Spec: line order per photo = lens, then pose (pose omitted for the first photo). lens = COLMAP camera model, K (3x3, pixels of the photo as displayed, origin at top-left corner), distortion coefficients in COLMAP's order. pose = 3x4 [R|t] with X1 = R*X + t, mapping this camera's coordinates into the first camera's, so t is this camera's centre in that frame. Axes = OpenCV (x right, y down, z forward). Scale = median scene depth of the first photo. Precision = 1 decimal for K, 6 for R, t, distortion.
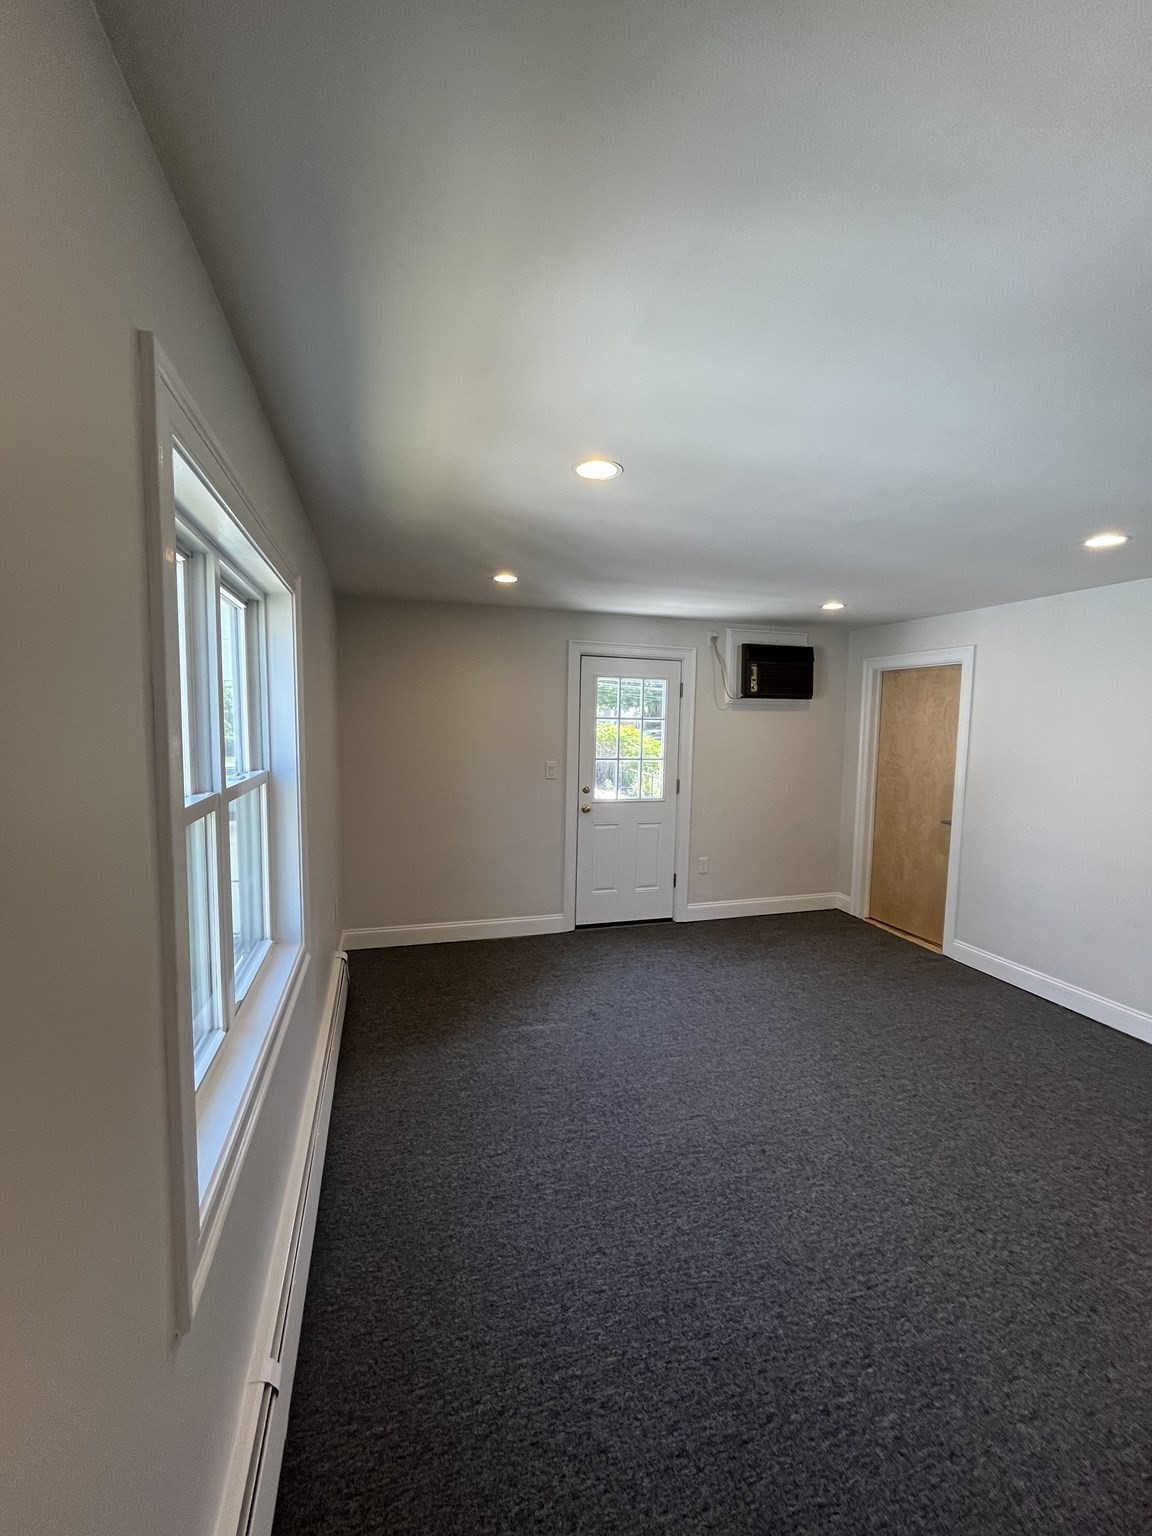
lens RADIAL K [[624.3, 0, 578.4], [0, 624.3, 767.7], [0, 0, 1]] dist [-0.003152, 0.000954]
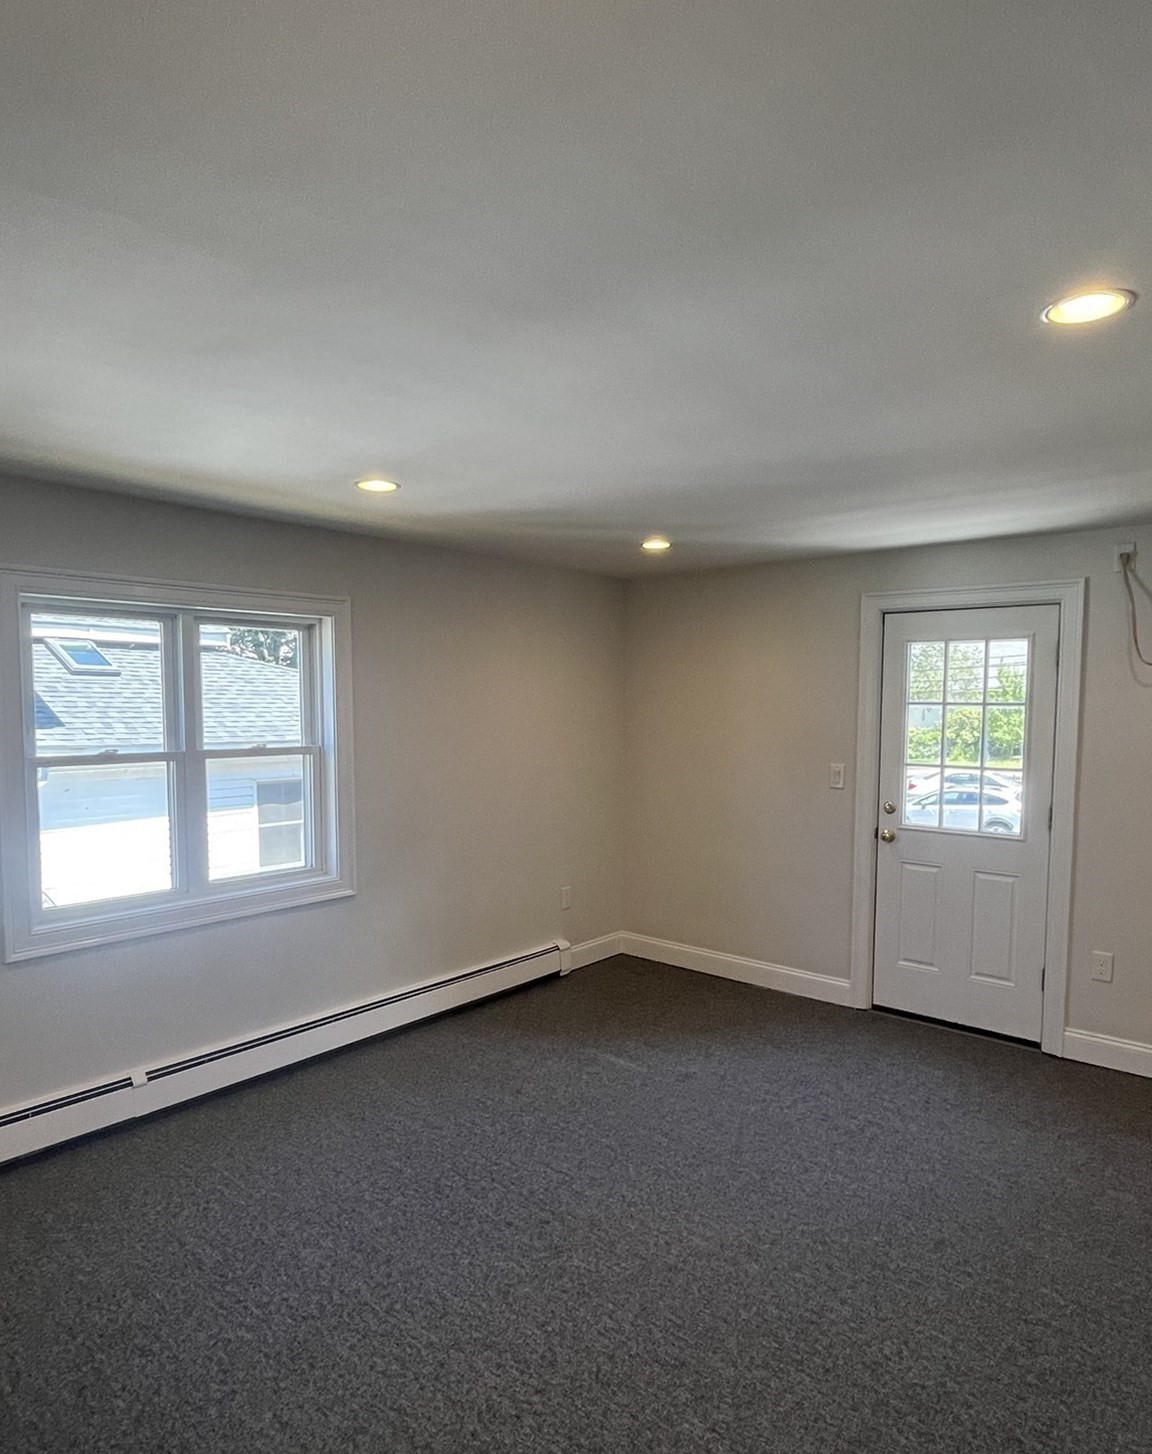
lens RADIAL K [[892.7, 0, 575.7], [0, 892.7, 750.8], [0, 0, 1]] dist [0.001230, -0.001807]
pose [[0.534783, 0.030674, -0.844433, 0.653524], [-0.058190, 0.998305, -0.000589, -0.007131], [0.842984, 0.049453, 0.535661, 0.182856]]
